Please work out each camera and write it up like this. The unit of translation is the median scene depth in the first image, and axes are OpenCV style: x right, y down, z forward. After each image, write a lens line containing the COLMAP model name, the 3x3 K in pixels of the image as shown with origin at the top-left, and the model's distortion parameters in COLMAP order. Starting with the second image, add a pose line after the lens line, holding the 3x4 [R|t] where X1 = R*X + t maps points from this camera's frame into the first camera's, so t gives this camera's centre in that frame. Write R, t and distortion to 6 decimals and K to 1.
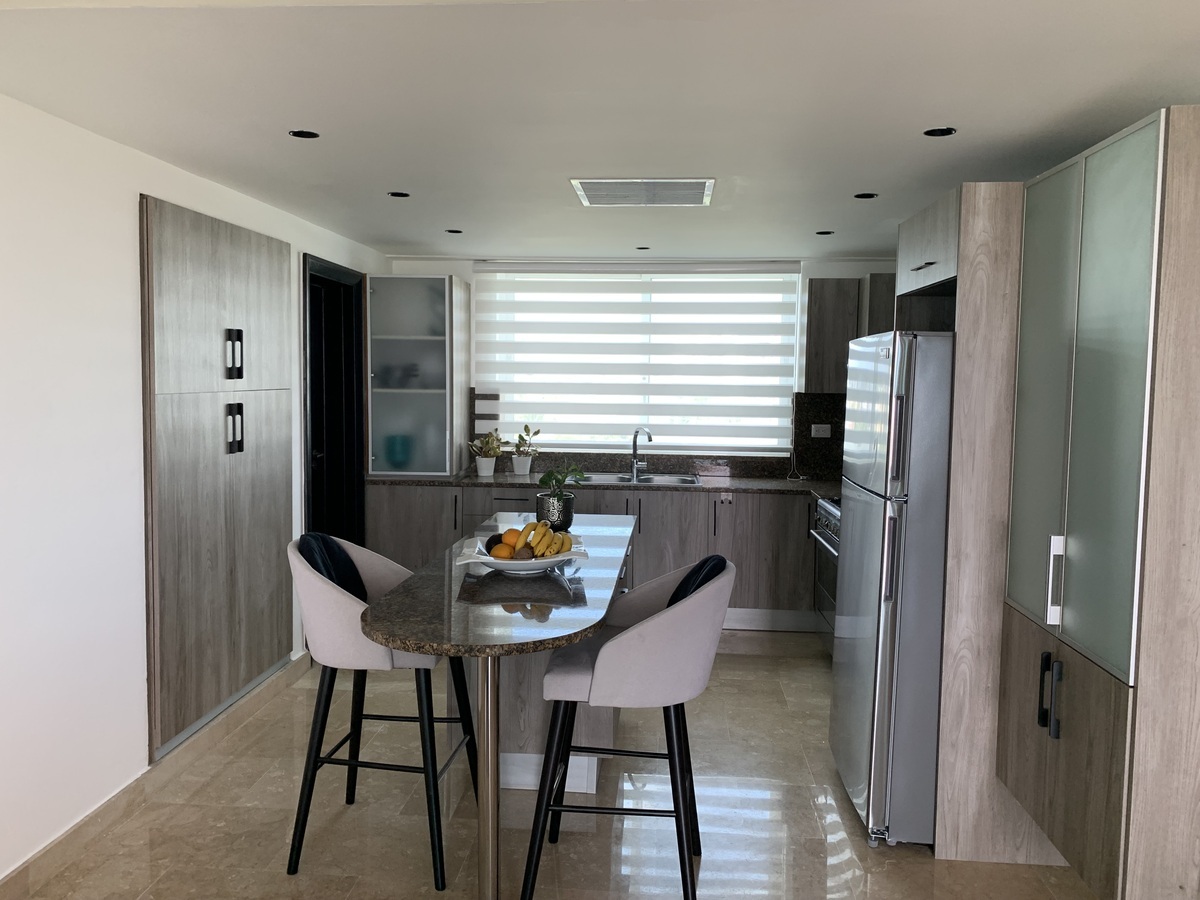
lens RADIAL K [[920.3, 0, 596.5], [0, 920.3, 445.6], [0, 0, 1]] dist [0.007776, -0.010054]
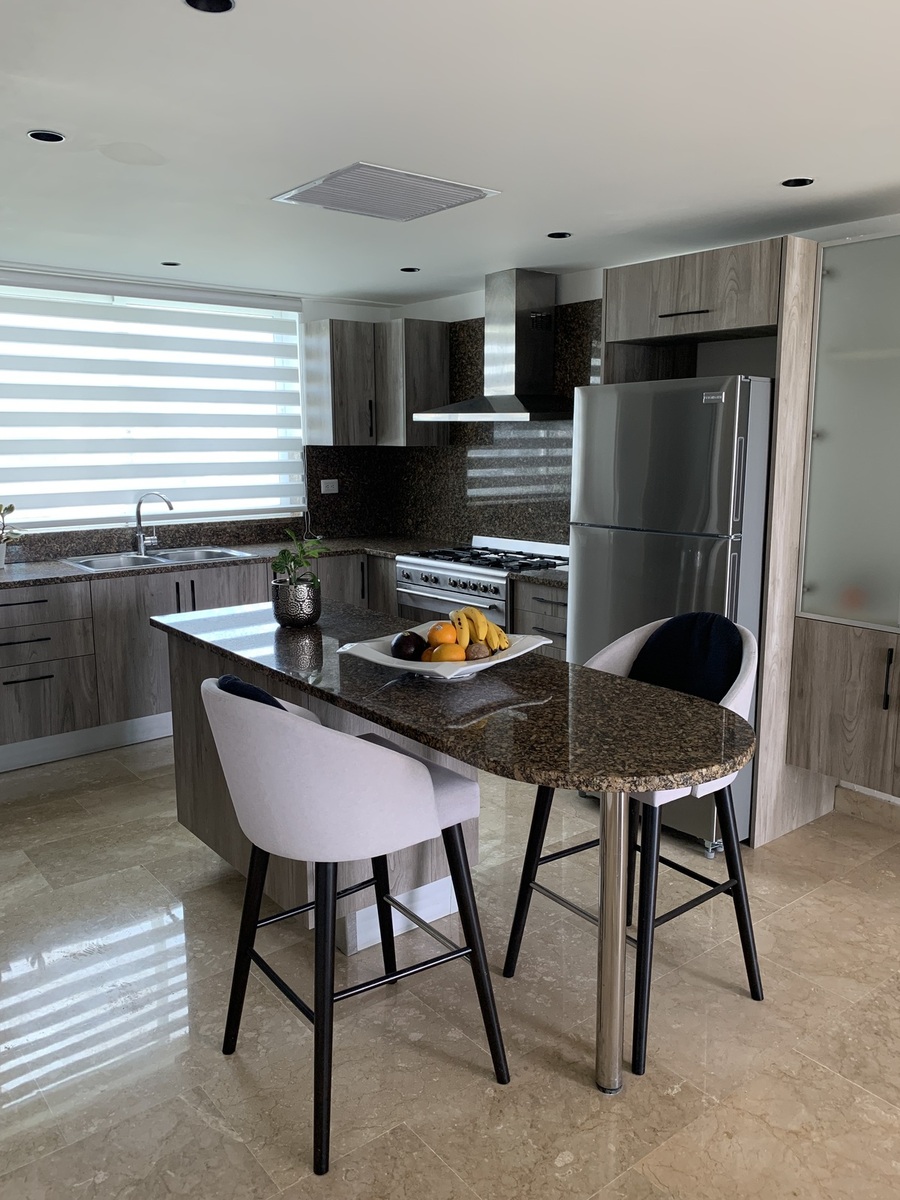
lens RADIAL K [[920.3, 0, 449.3], [0, 920.3, 602.5], [0, 0, 1]] dist [0.007776, -0.010054]
pose [[0.716691, -0.137266, 0.683749, -0.325484], [0.064633, 0.989292, 0.130858, -0.013719], [-0.694389, -0.049592, 0.717889, 0.232804]]
